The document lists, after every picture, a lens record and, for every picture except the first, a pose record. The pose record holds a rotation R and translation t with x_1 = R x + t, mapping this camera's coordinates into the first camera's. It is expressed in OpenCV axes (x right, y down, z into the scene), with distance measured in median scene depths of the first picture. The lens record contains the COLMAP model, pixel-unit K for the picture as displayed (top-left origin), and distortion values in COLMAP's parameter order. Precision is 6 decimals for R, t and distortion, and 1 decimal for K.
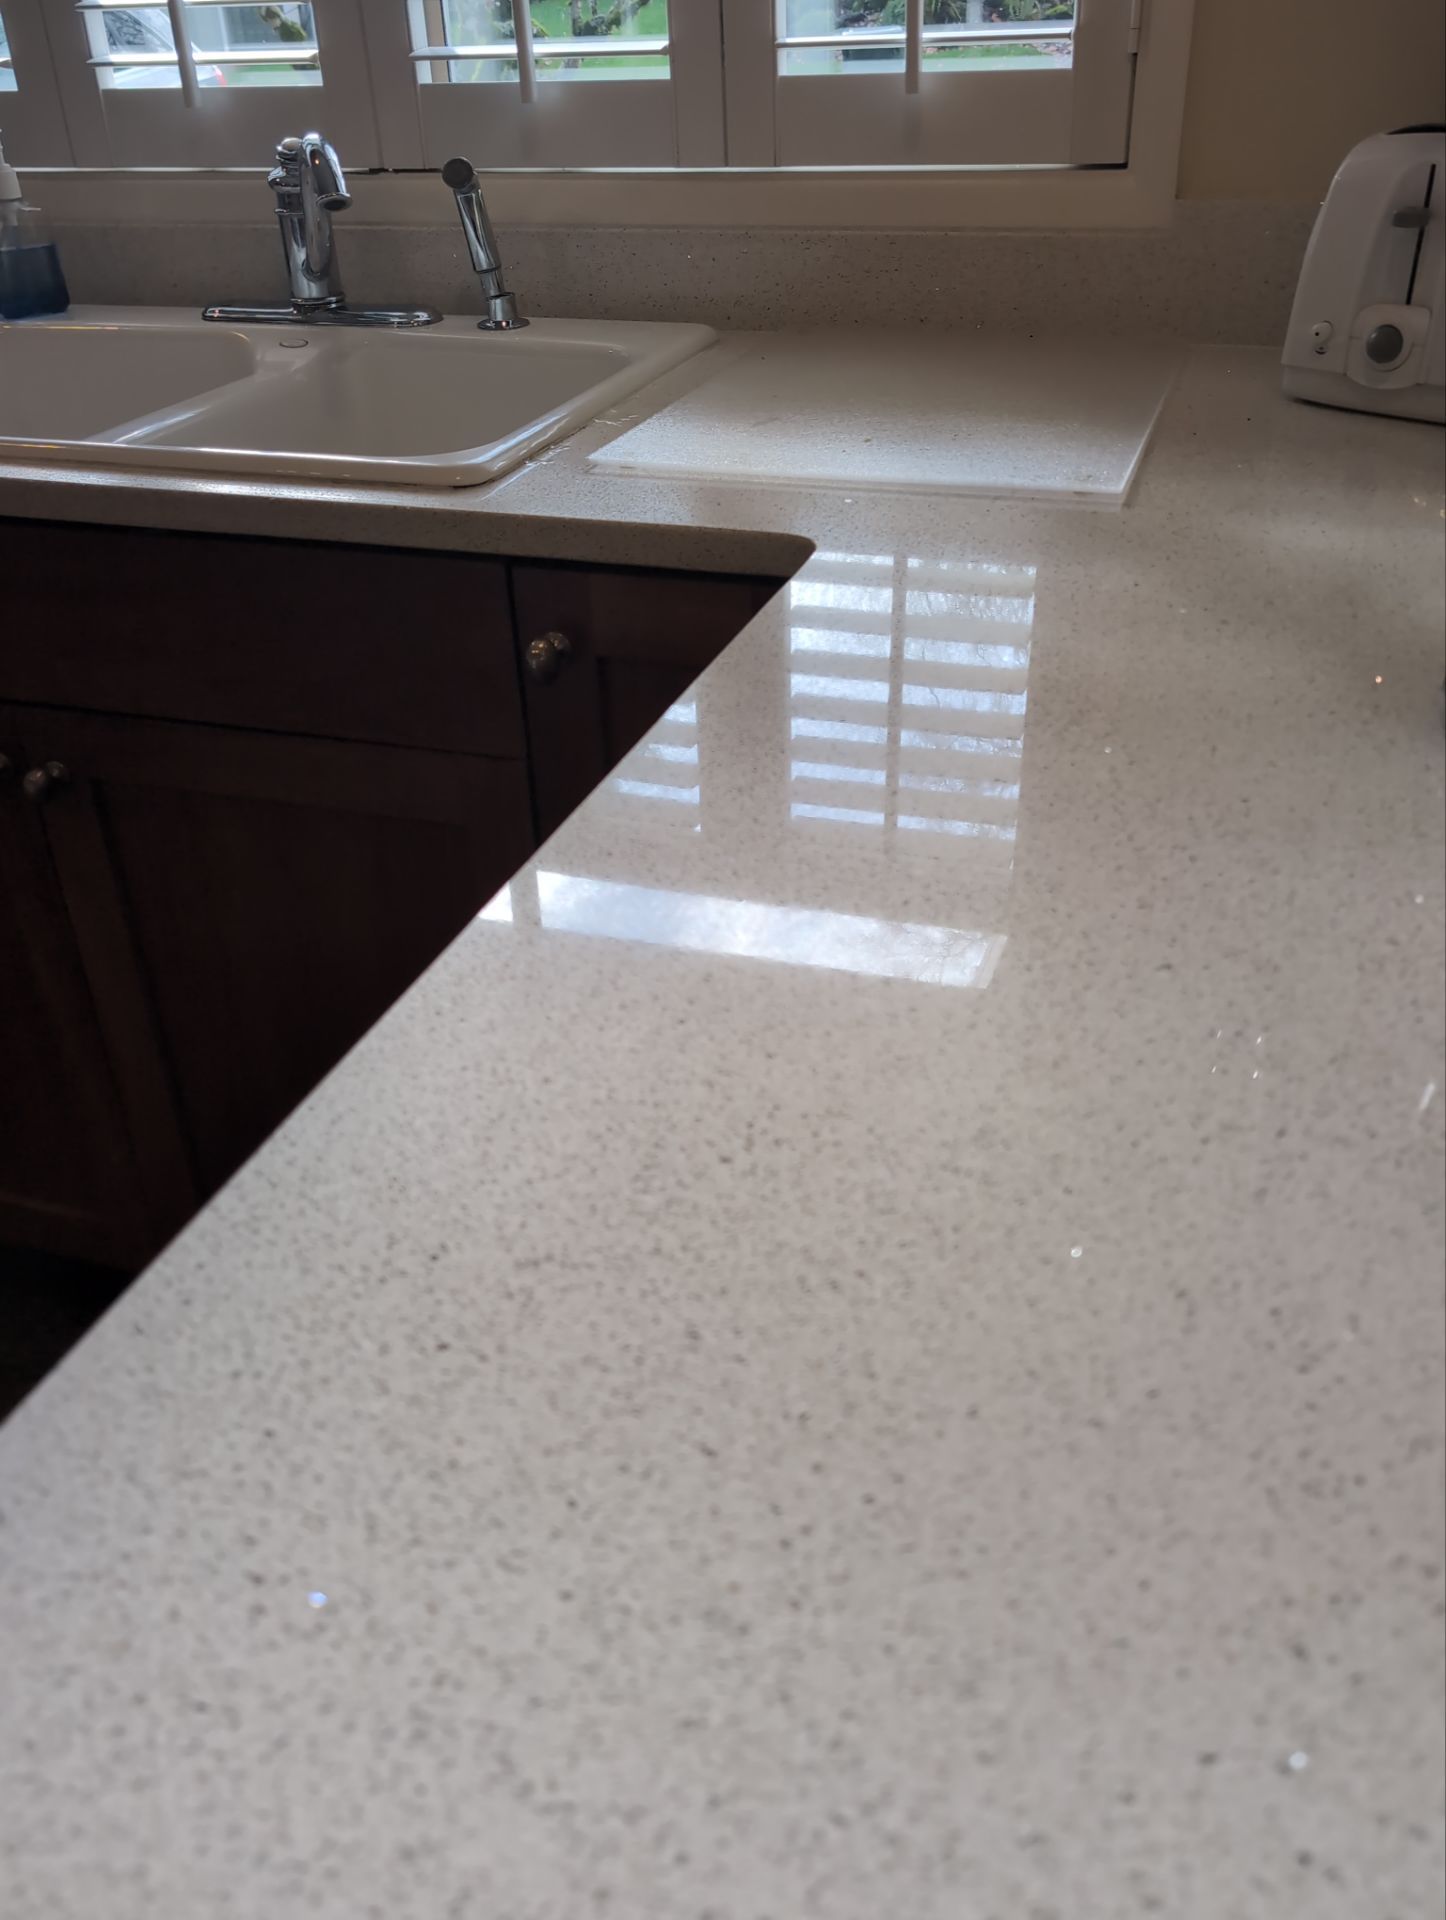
lens RADIAL K [[1674.9, 0, 723.0], [0, 1674.9, 960.0], [0, 0, 1]] dist [0.009873, 0.006626]
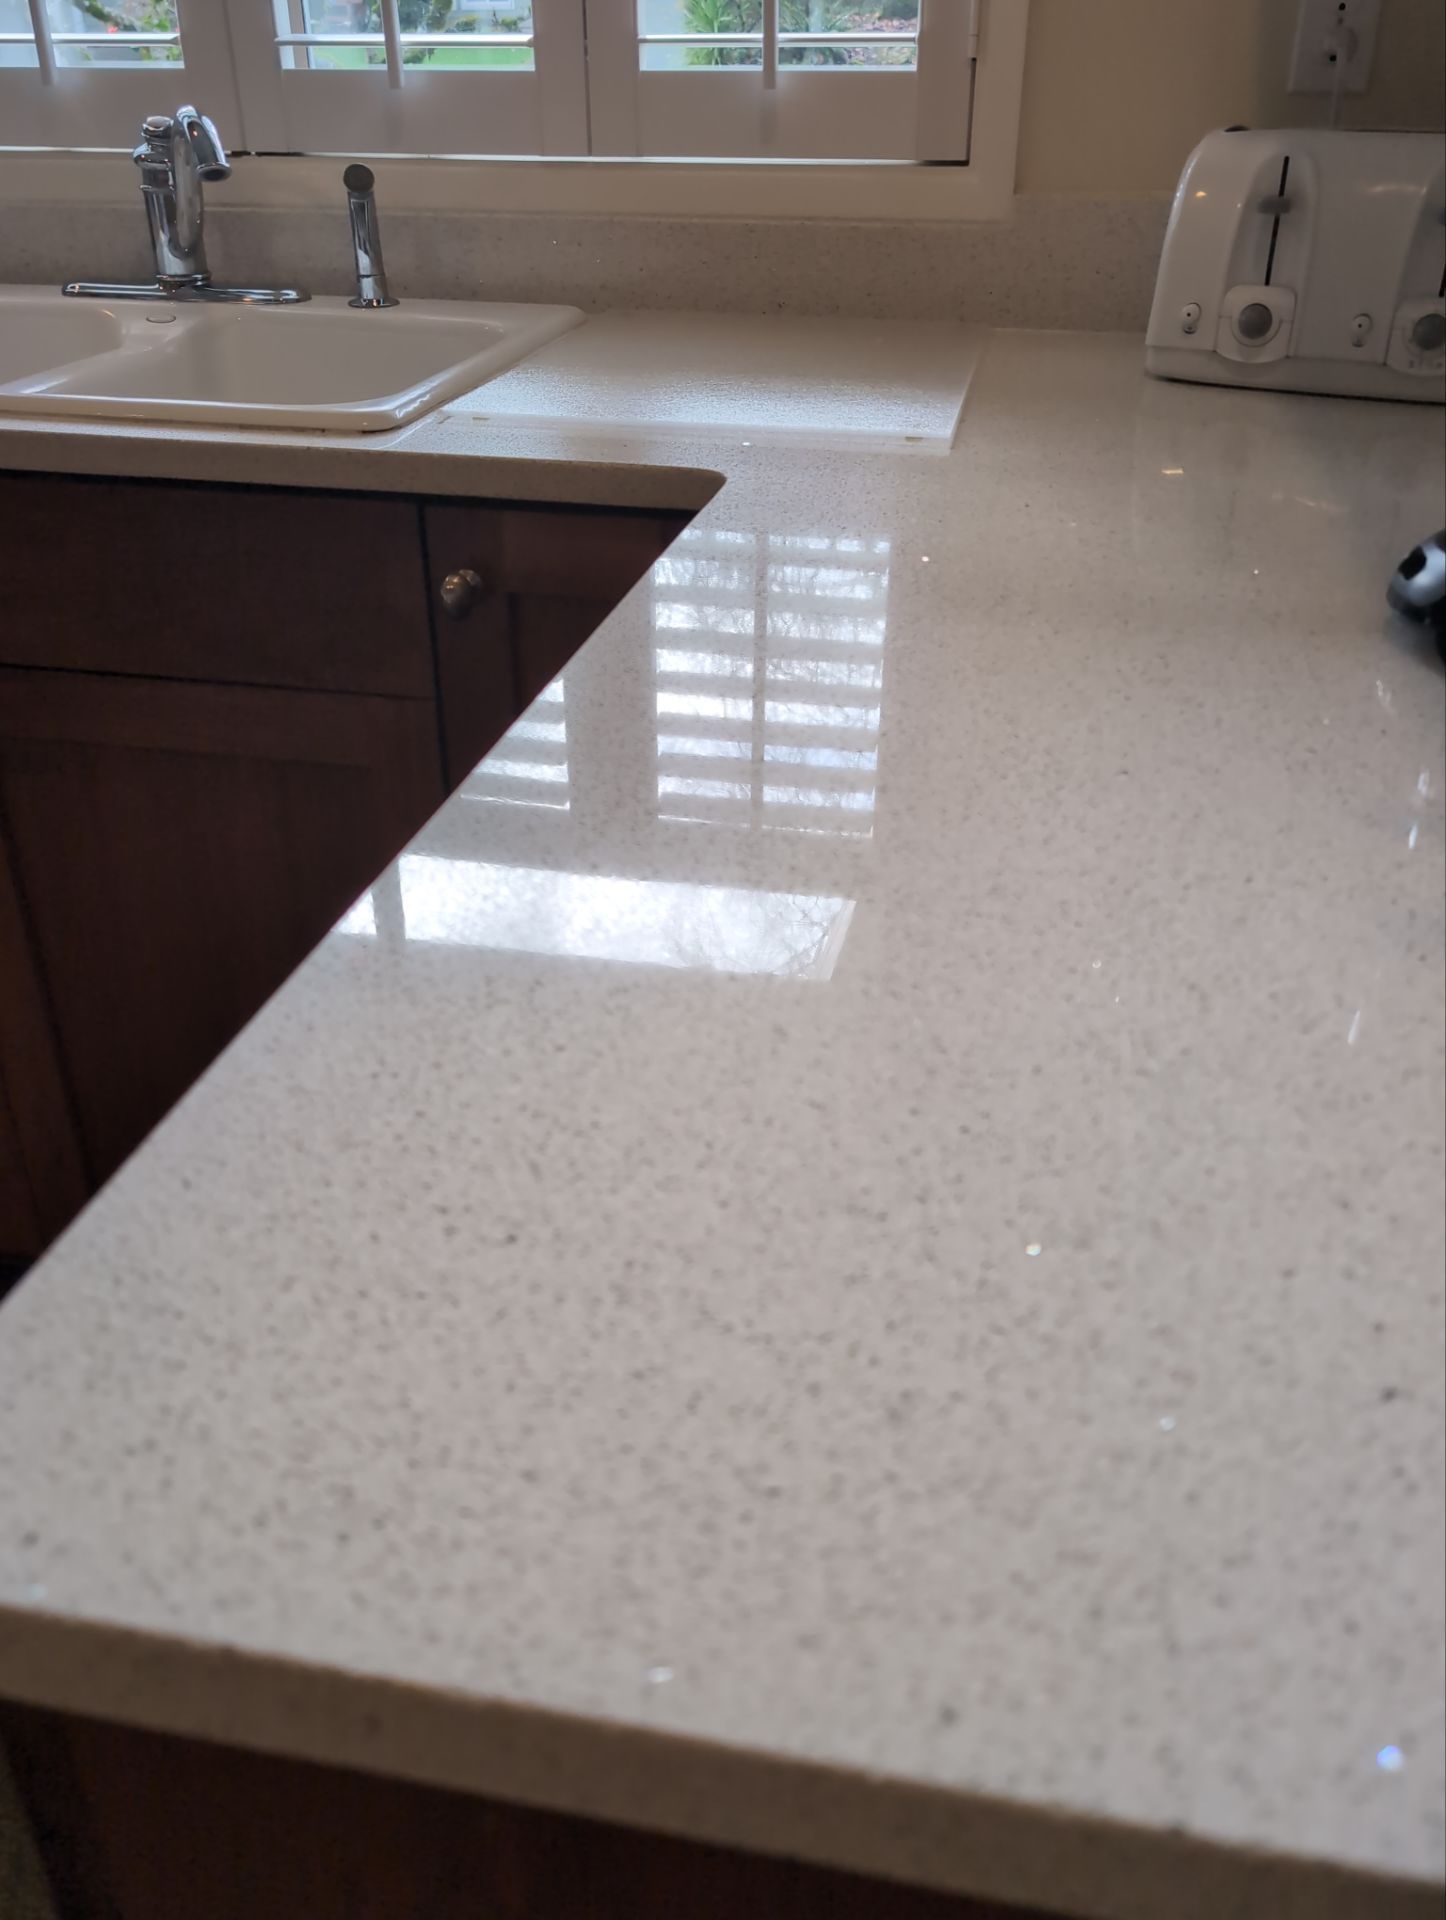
lens RADIAL K [[1675.9, 0, 723.0], [0, 1675.9, 960.0], [0, 0, 1]] dist [0.033596, -0.029588]
pose [[0.992352, -0.026908, 0.120470, -0.187852], [0.030668, 0.999095, -0.029469, 0.203678], [-0.119568, 0.032938, 0.992279, -0.115514]]
